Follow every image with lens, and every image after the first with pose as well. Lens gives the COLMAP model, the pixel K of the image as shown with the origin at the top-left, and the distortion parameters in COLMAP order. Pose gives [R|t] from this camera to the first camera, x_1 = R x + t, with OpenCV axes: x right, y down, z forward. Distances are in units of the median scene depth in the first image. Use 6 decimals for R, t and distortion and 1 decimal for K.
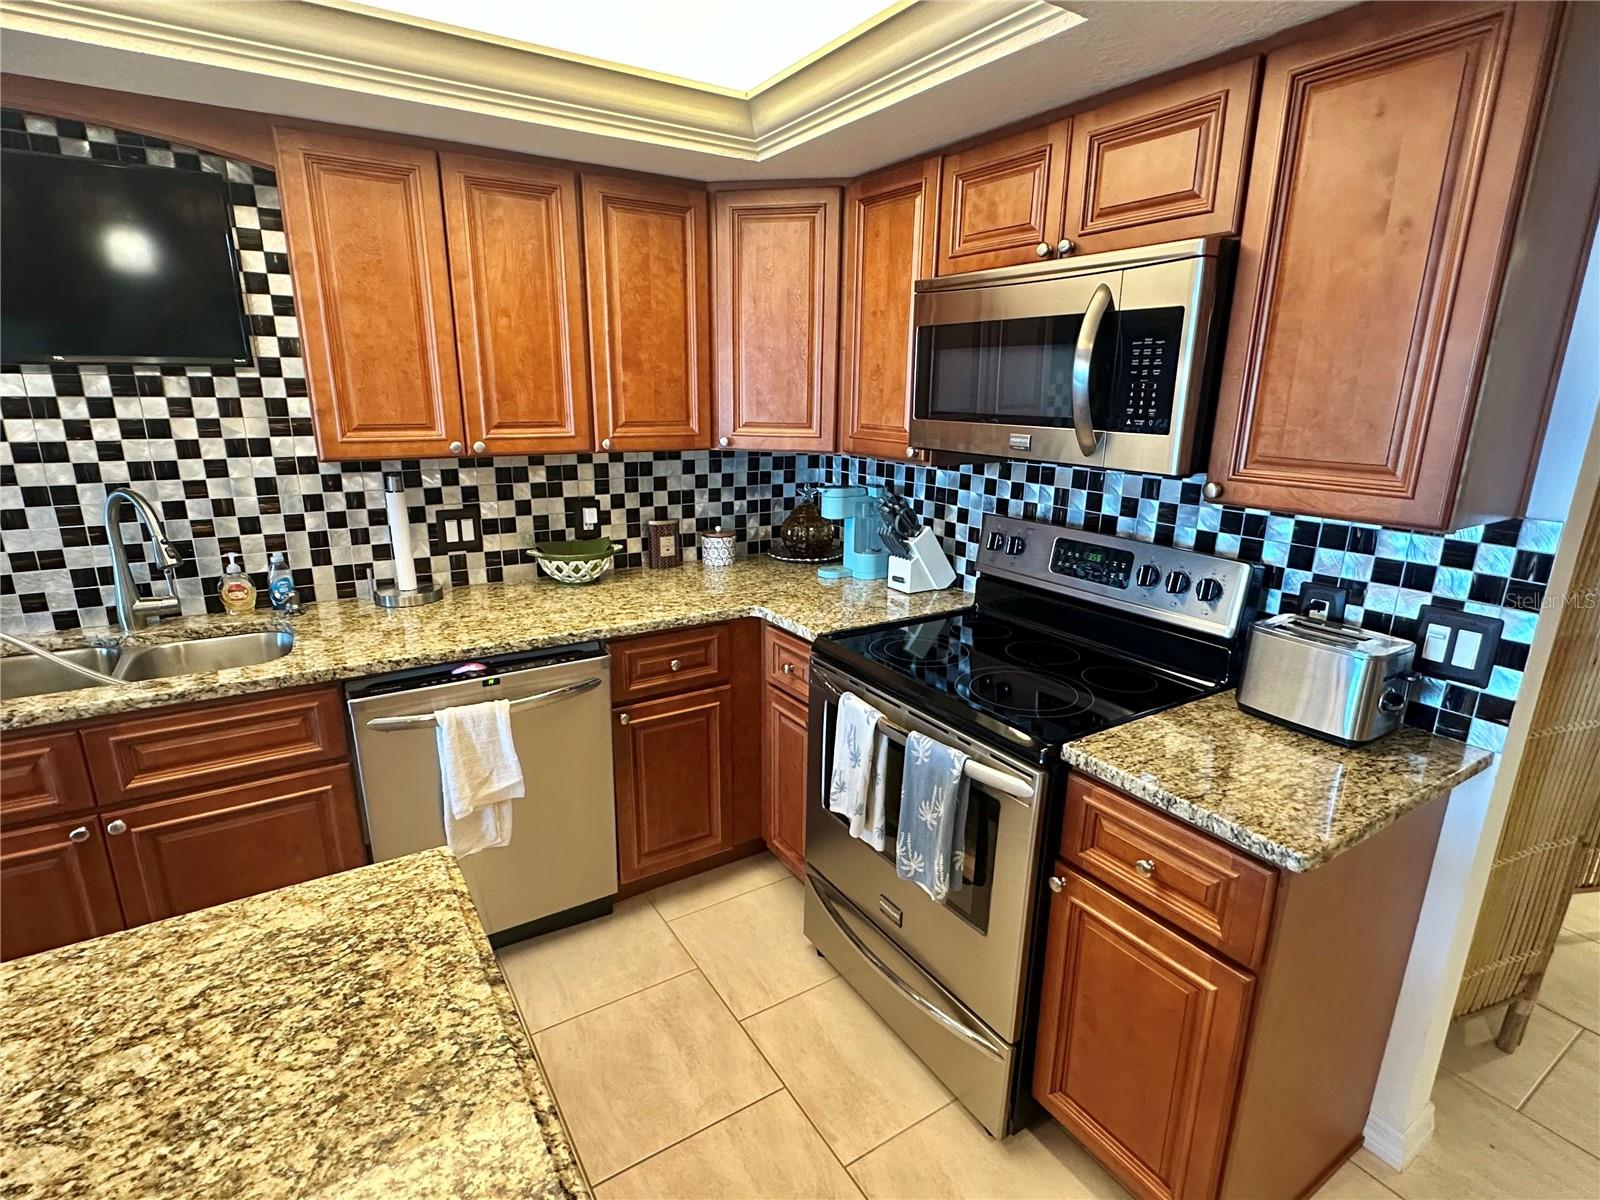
lens RADIAL K [[802.5, 0, 799.6], [0, 802.5, 605.0], [0, 0, 1]] dist [-0.004003, 0.001715]
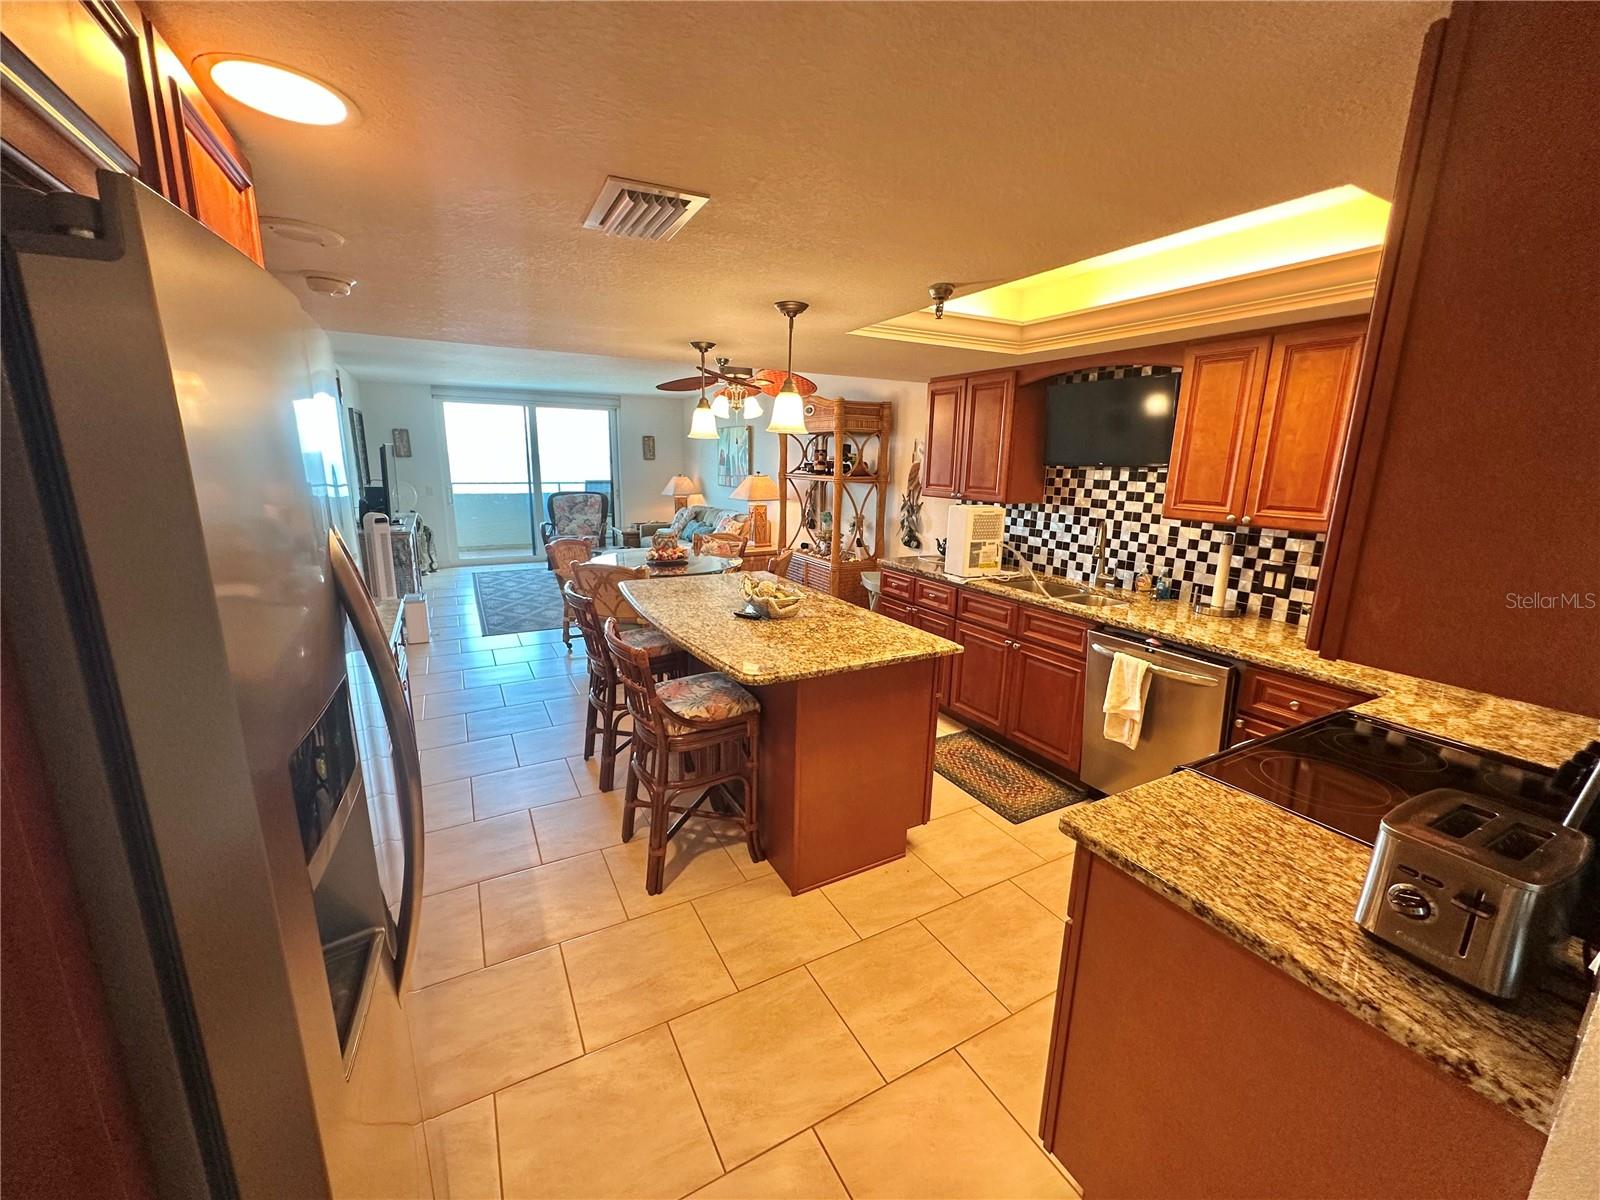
lens RADIAL K [[642.0, 0, 795.4], [0, 642.0, 599.6], [0, 0, 1]] dist [-0.001596, 0.001194]
pose [[-0.074390, 0.204839, -0.975965, 0.883767], [-0.280473, 0.934873, 0.217593, -0.081122], [0.956975, 0.289919, -0.012093, 0.242155]]
